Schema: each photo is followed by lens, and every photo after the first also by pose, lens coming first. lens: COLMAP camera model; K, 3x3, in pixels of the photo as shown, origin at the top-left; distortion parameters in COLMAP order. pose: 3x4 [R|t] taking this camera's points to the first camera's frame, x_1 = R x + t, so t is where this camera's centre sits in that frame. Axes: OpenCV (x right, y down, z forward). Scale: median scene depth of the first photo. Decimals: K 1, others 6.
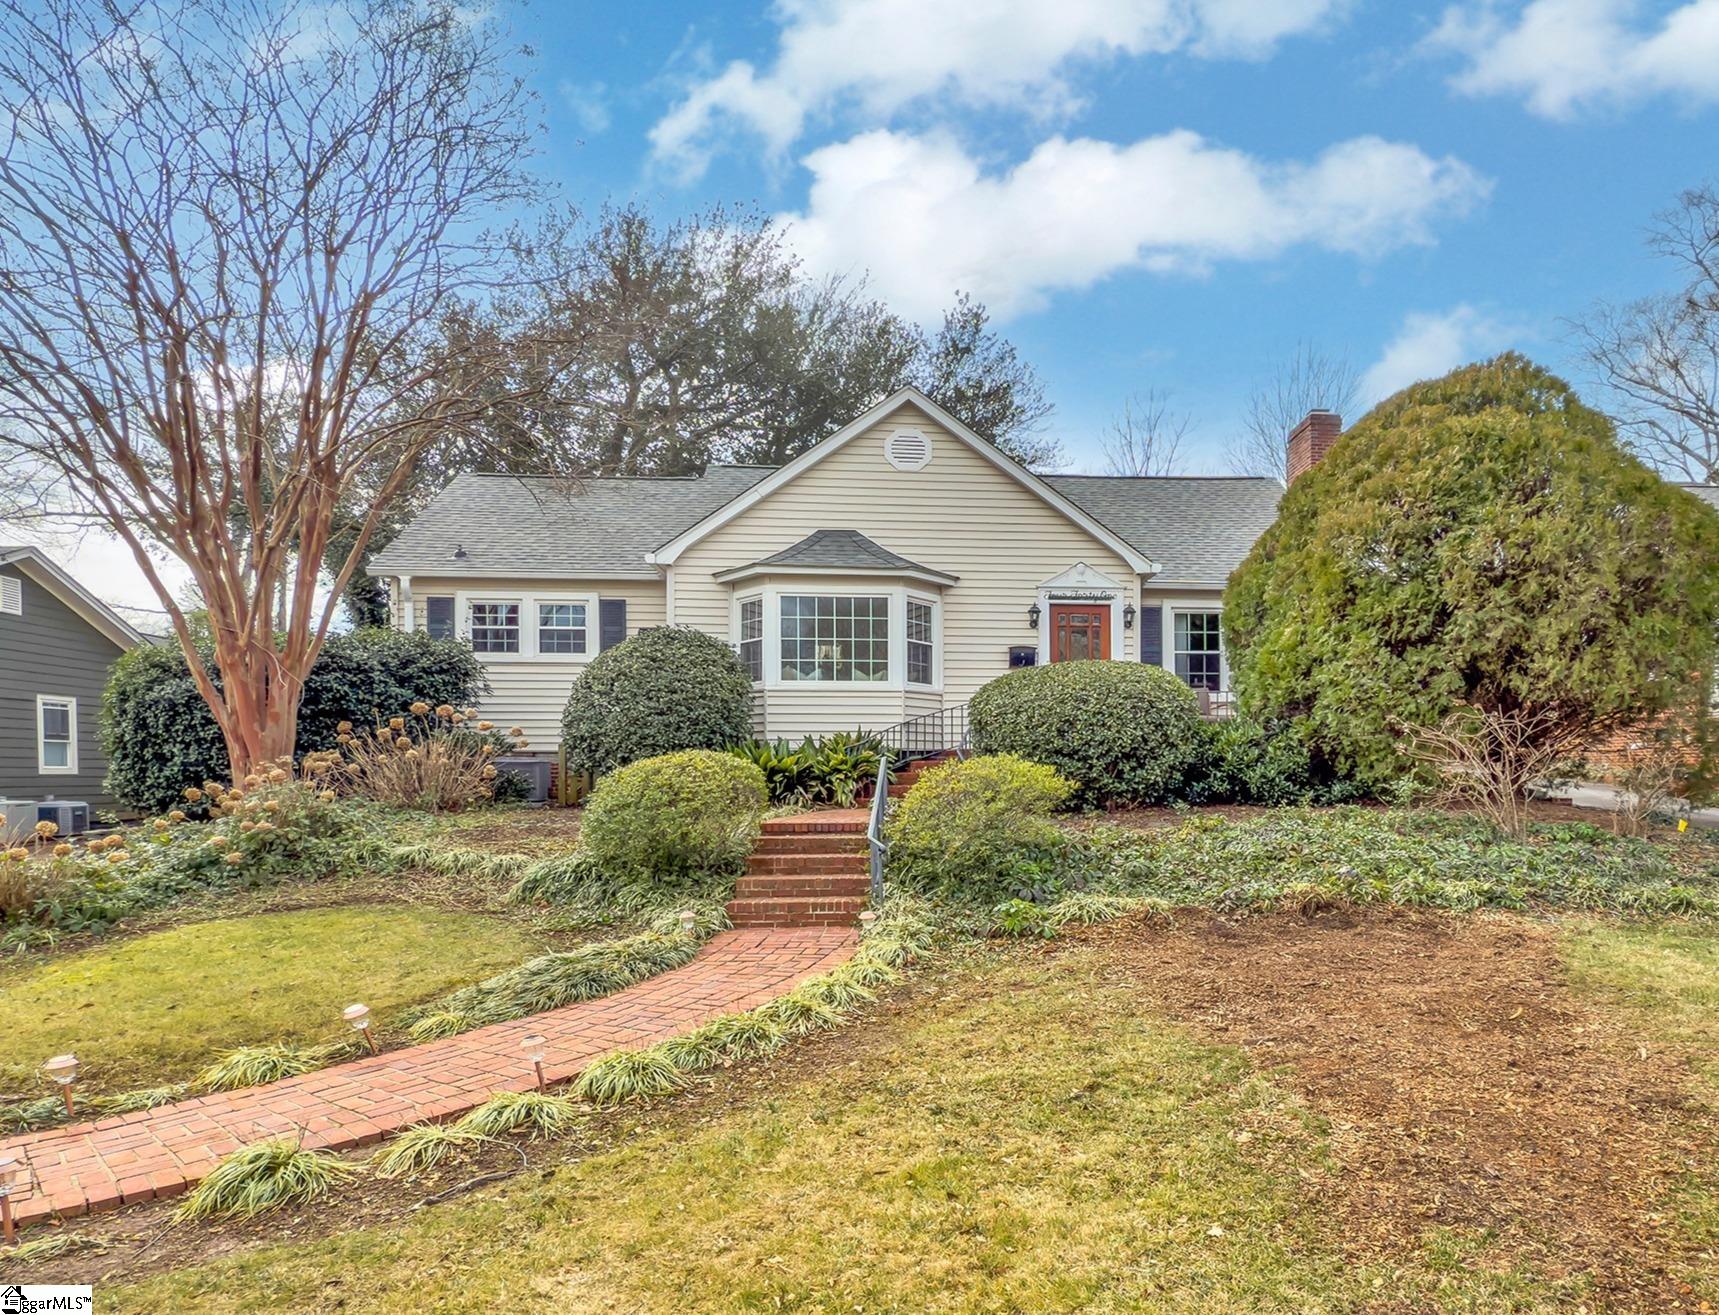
lens RADIAL K [[1217.5, 0, 981.5], [0, 1217.5, 799.0], [0, 0, 1]] dist [-0.018850, 0.018931]
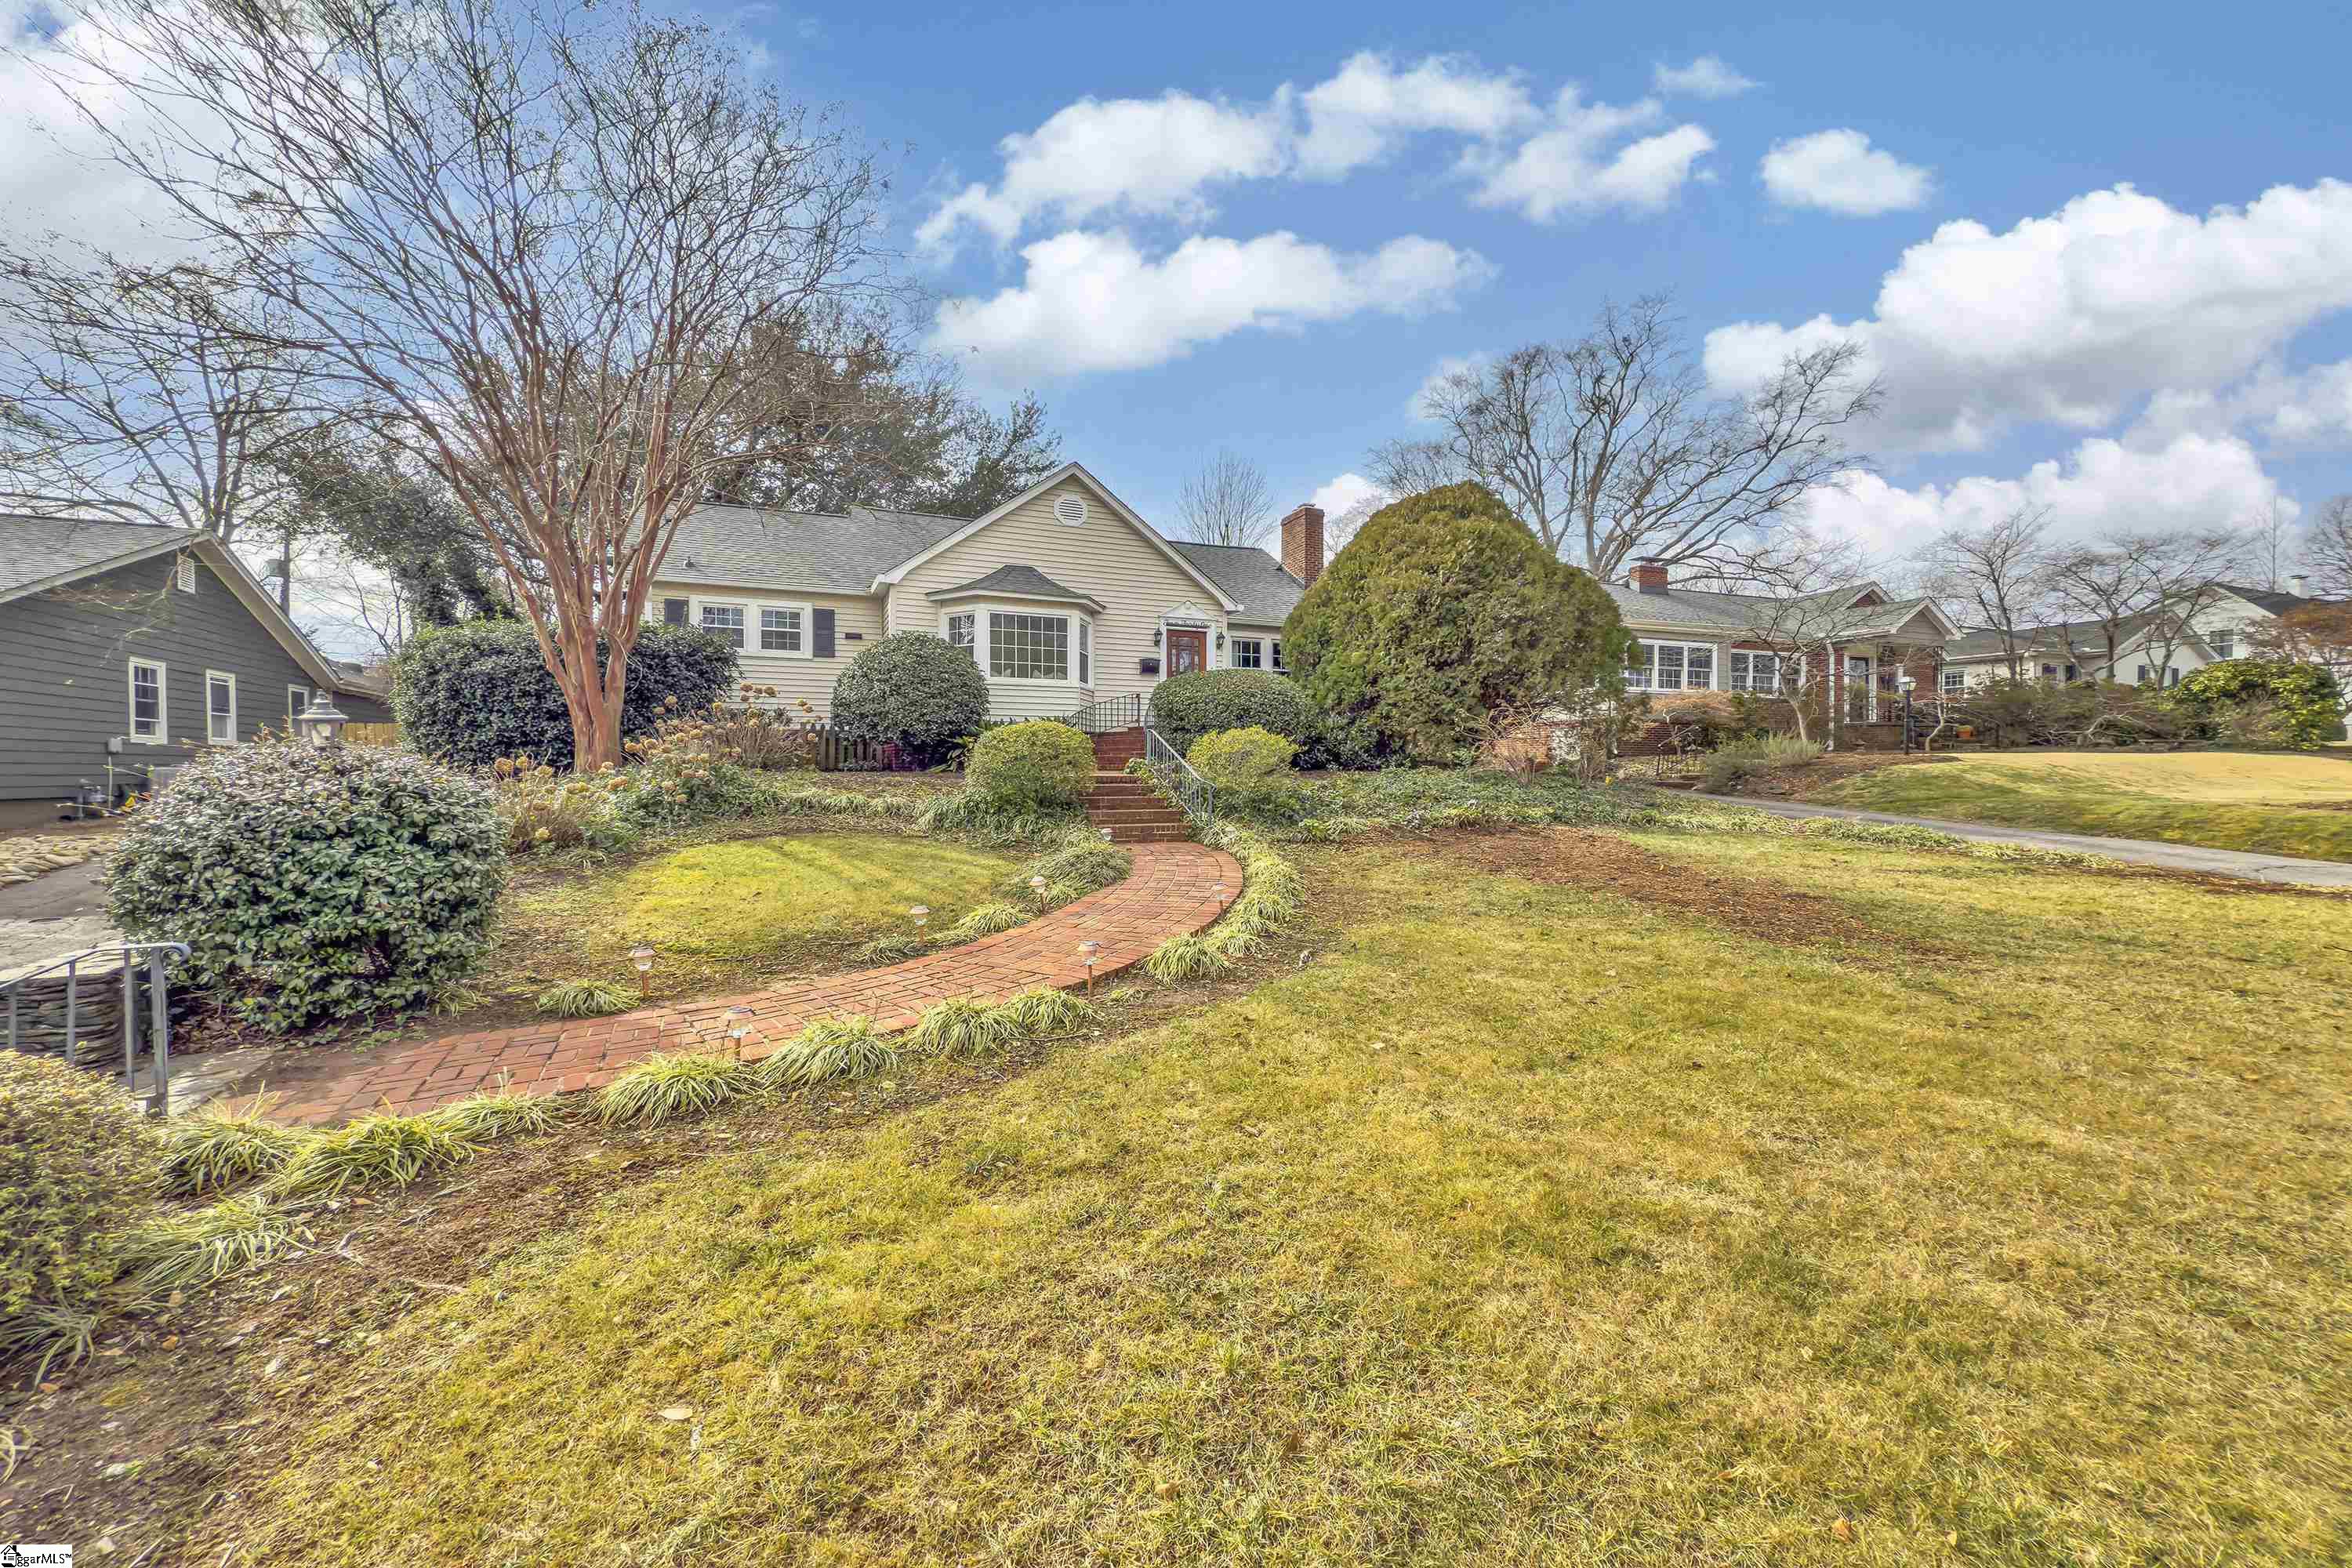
lens RADIAL K [[950.1, 0, 1176.6], [0, 950.1, 791.4], [0, 0, 1]] dist [-0.000883, 0.000358]
pose [[0.955201, -0.002205, 0.295950, -0.277558], [0.002057, 0.999998, 0.000812, 0.026949], [-0.295951, -0.000167, 0.955203, -0.048324]]
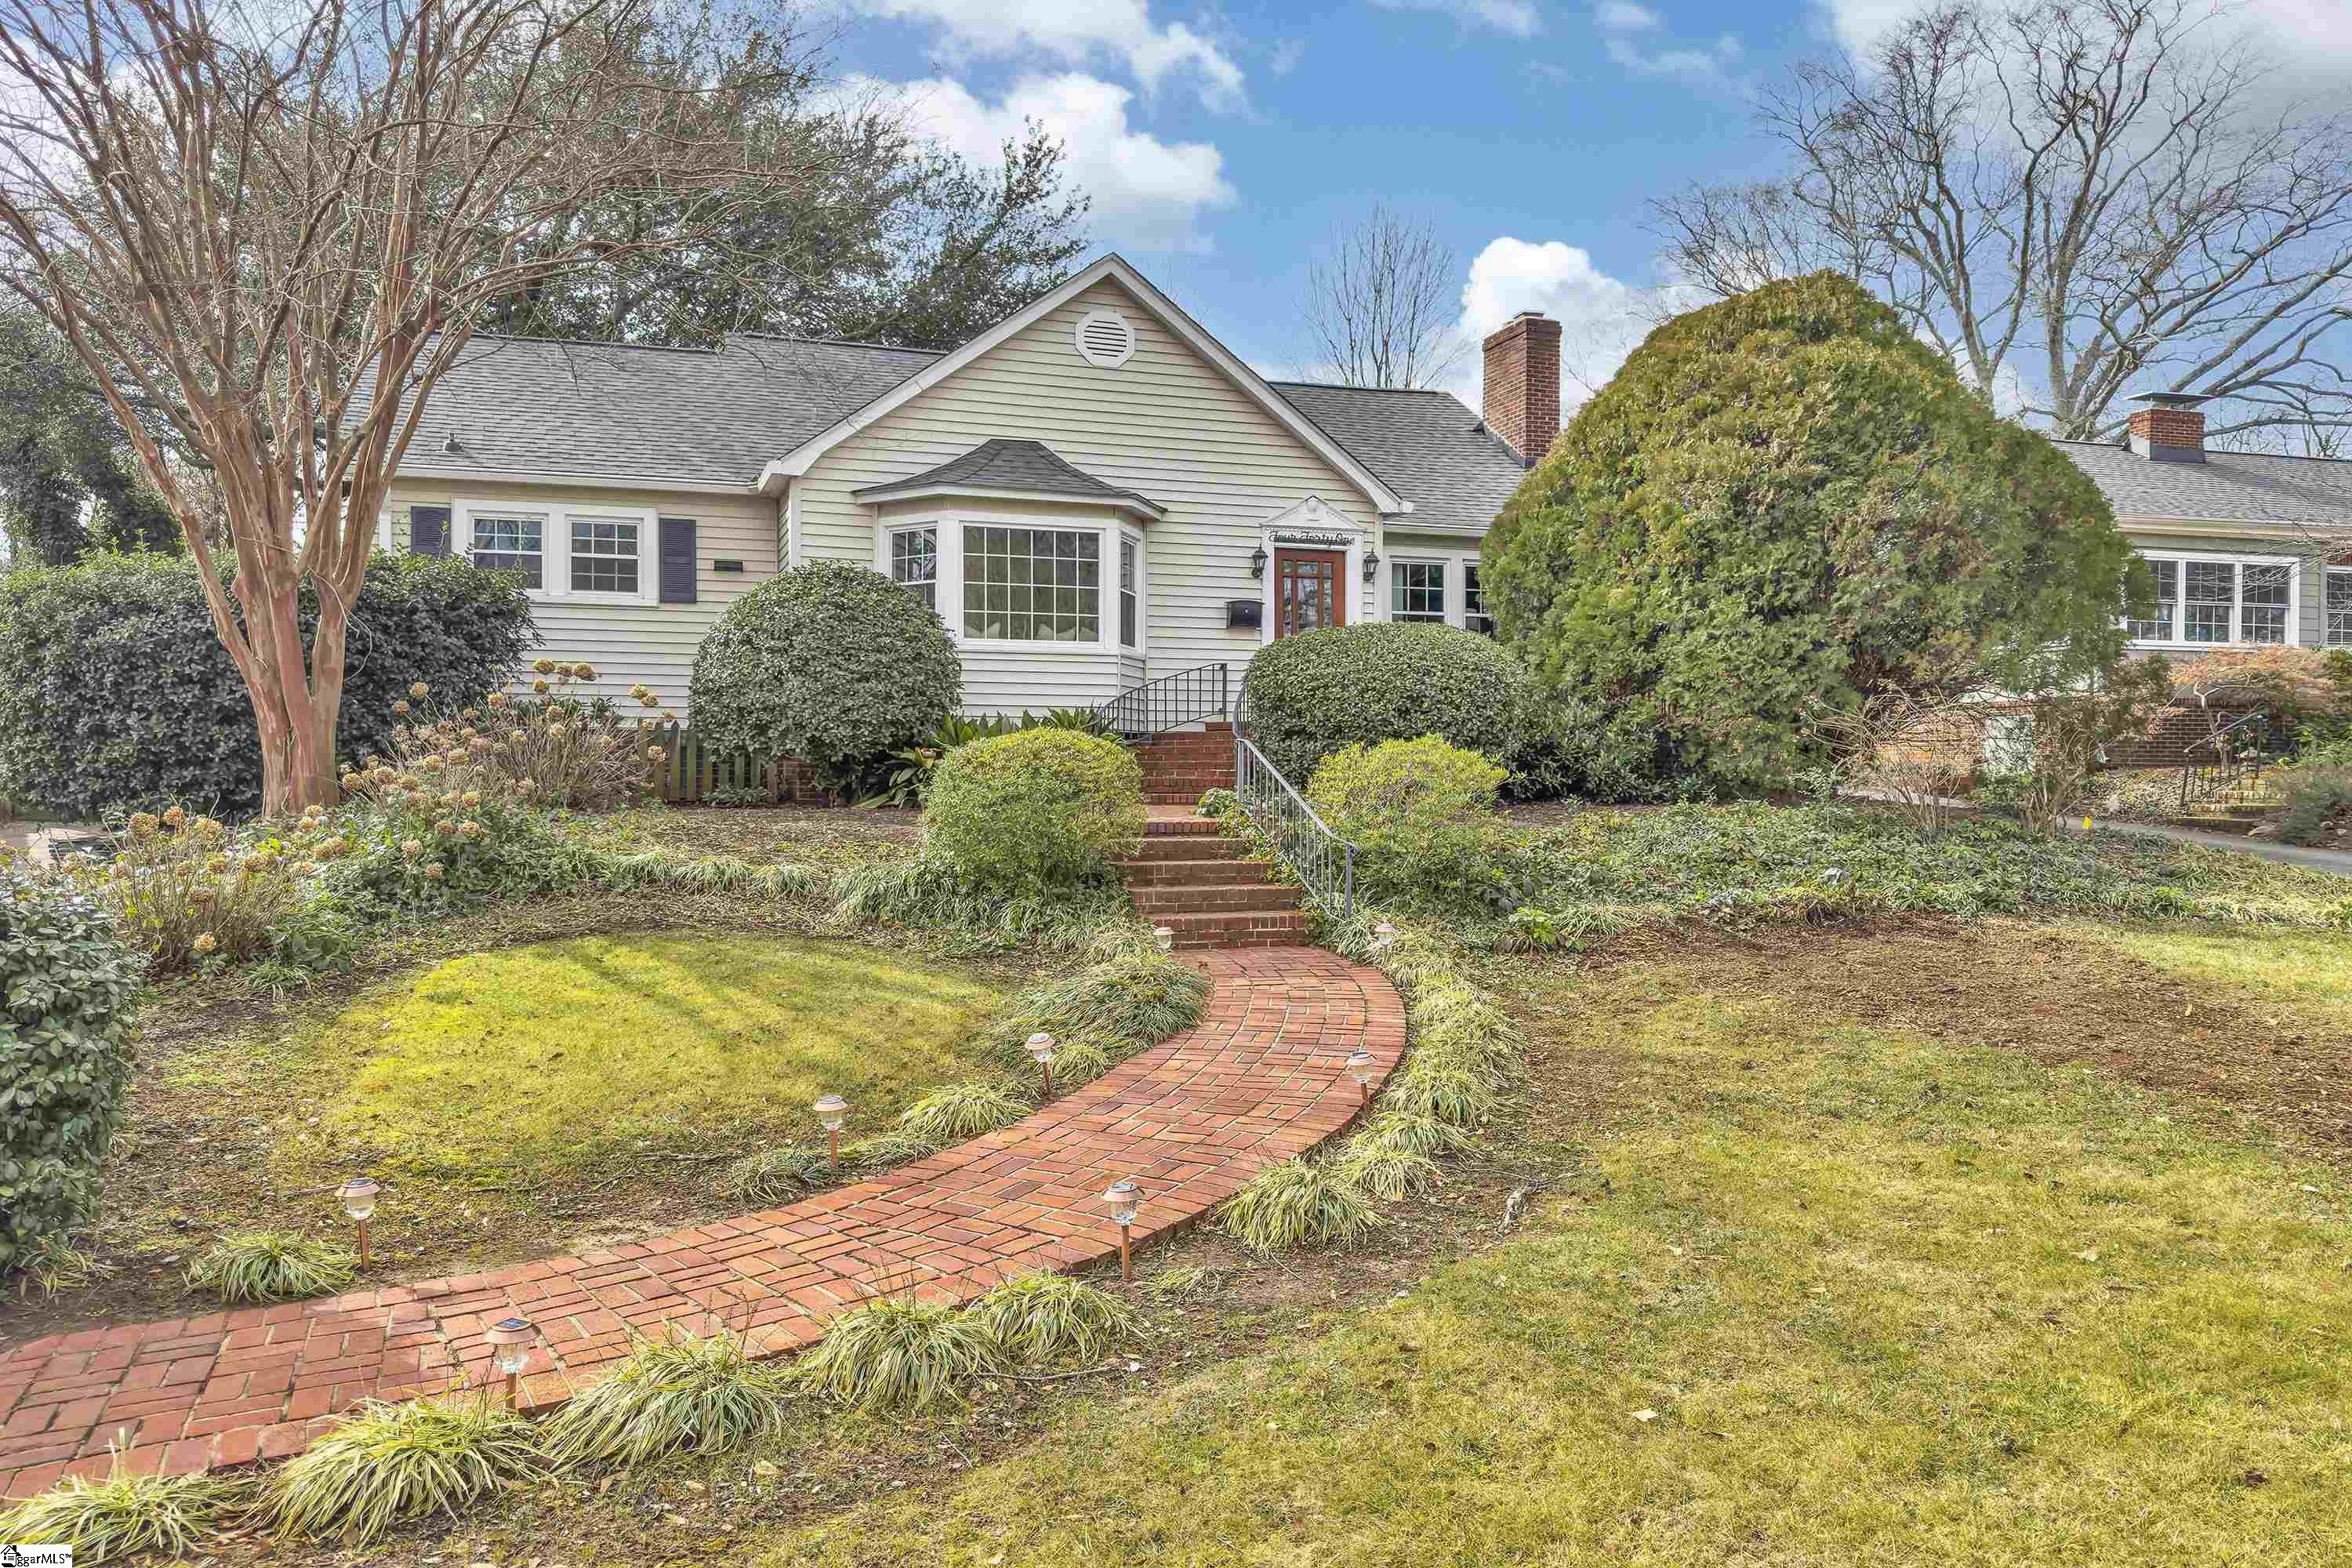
lens RADIAL K [[1685.4, 0, 1169.4], [0, 1685.4, 816.2], [0, 0, 1]] dist [-0.014611, 0.014821]
pose [[0.974631, -0.001408, 0.223814, -0.273851], [0.000124, 0.999983, 0.005754, 0.007048], [-0.223818, -0.005580, 0.974615, -0.045287]]
